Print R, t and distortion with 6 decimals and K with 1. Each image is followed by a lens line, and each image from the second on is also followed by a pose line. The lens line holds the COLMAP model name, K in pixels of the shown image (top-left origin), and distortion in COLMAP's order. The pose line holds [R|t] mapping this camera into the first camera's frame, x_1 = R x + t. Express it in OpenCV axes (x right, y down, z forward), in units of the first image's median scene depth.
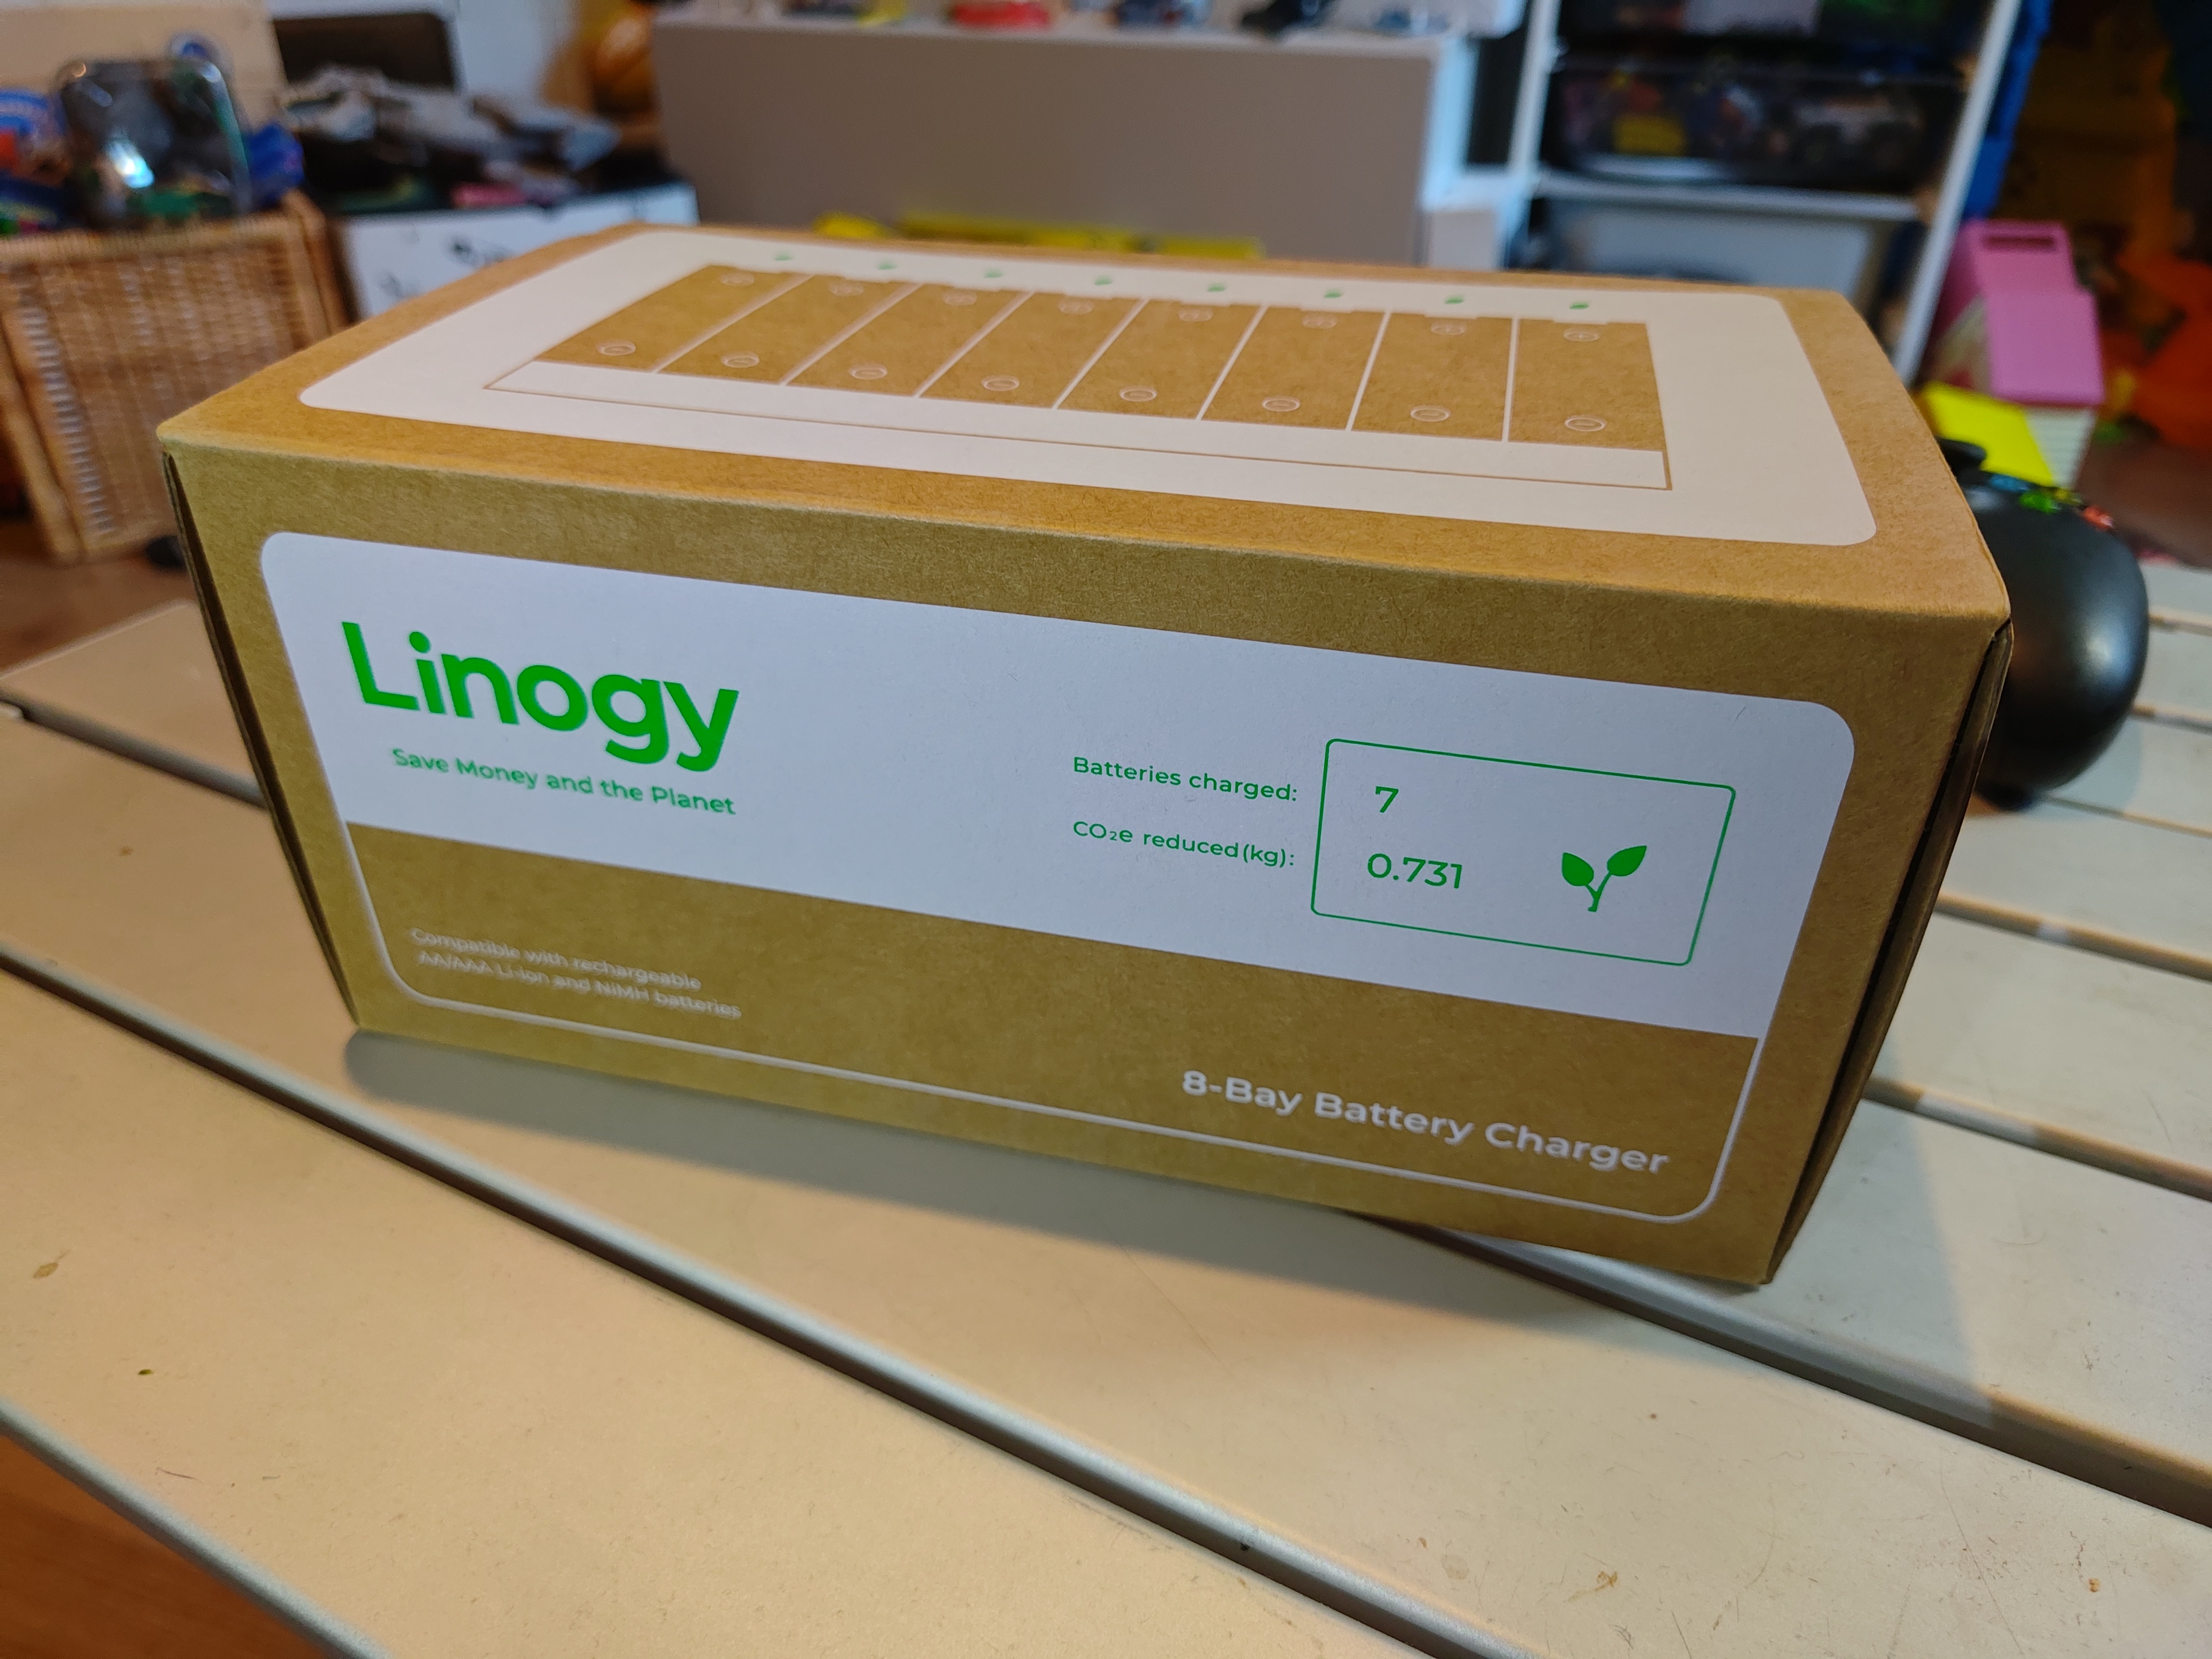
lens RADIAL K [[1564.8, 0, 1098.4], [0, 1564.8, 842.0], [0, 0, 1]] dist [0.022676, -0.012341]
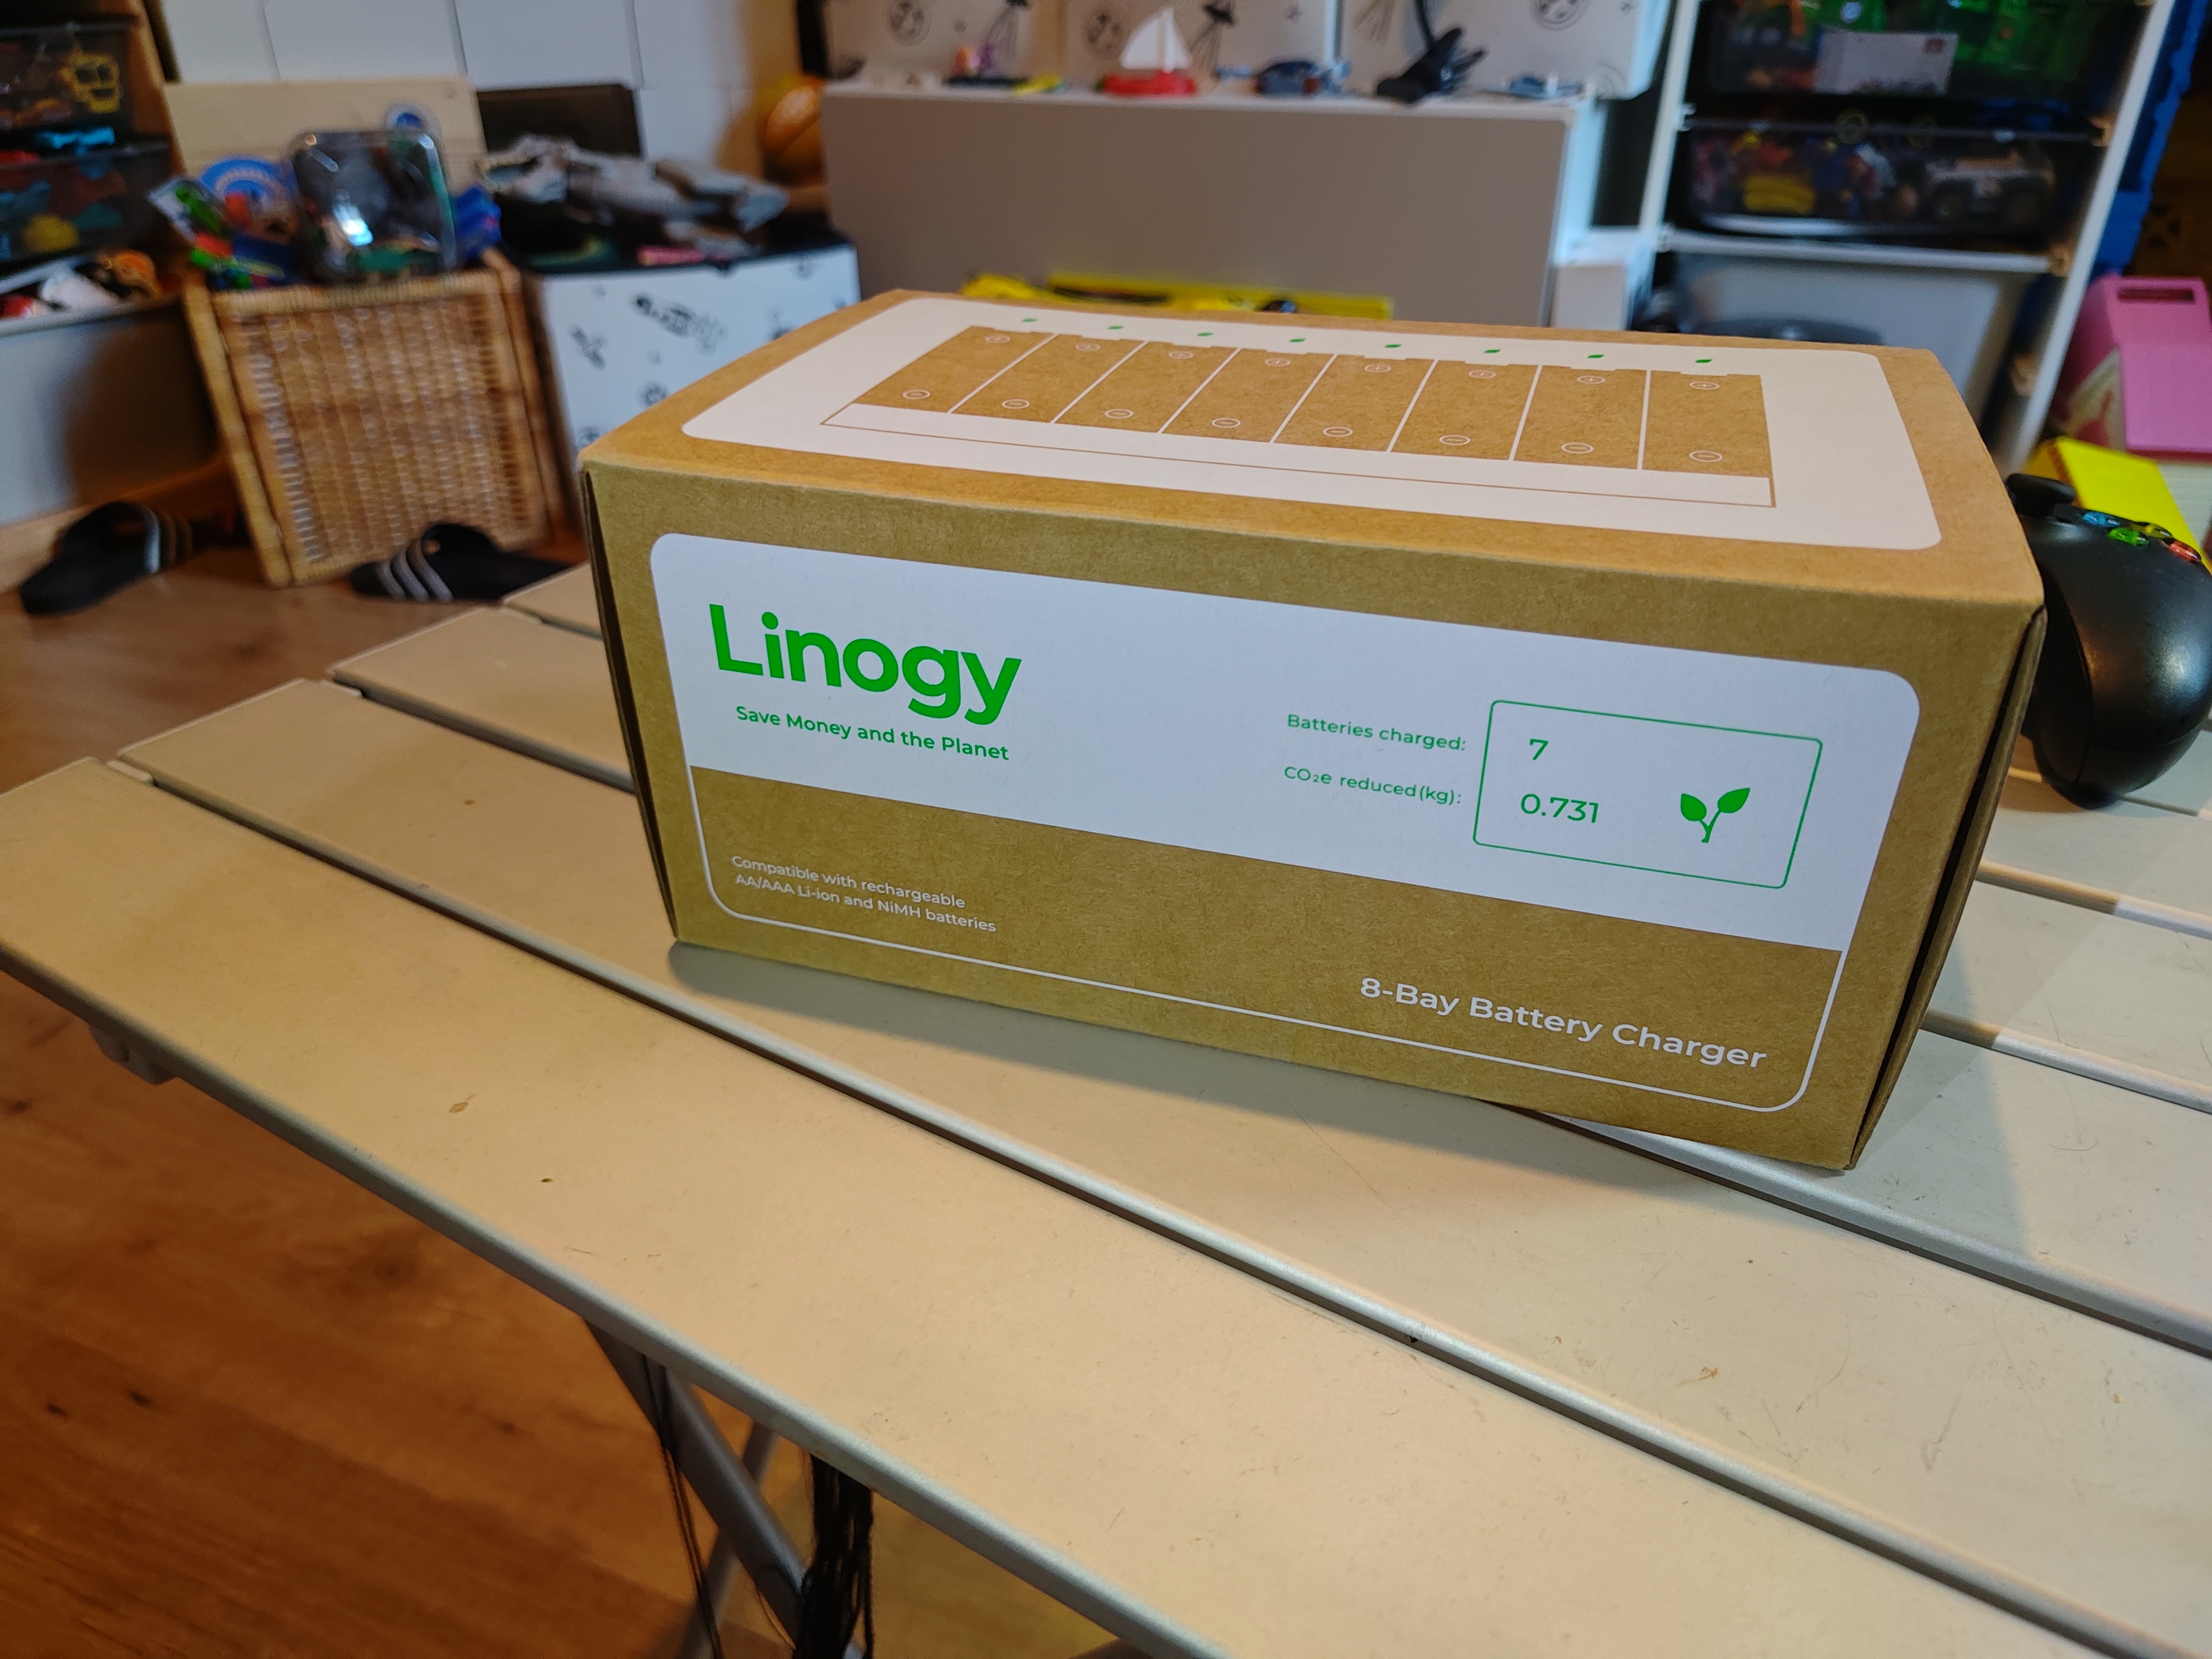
lens RADIAL K [[1534.4, 0, 1106.0], [0, 1534.4, 829.5], [0, 0, 1]] dist [0.044754, -0.031111]
pose [[0.997357, 0.025070, -0.068192, -0.066964], [-0.027196, 0.999167, -0.030418, 0.072679], [0.067373, 0.032192, 0.997208, -0.224453]]
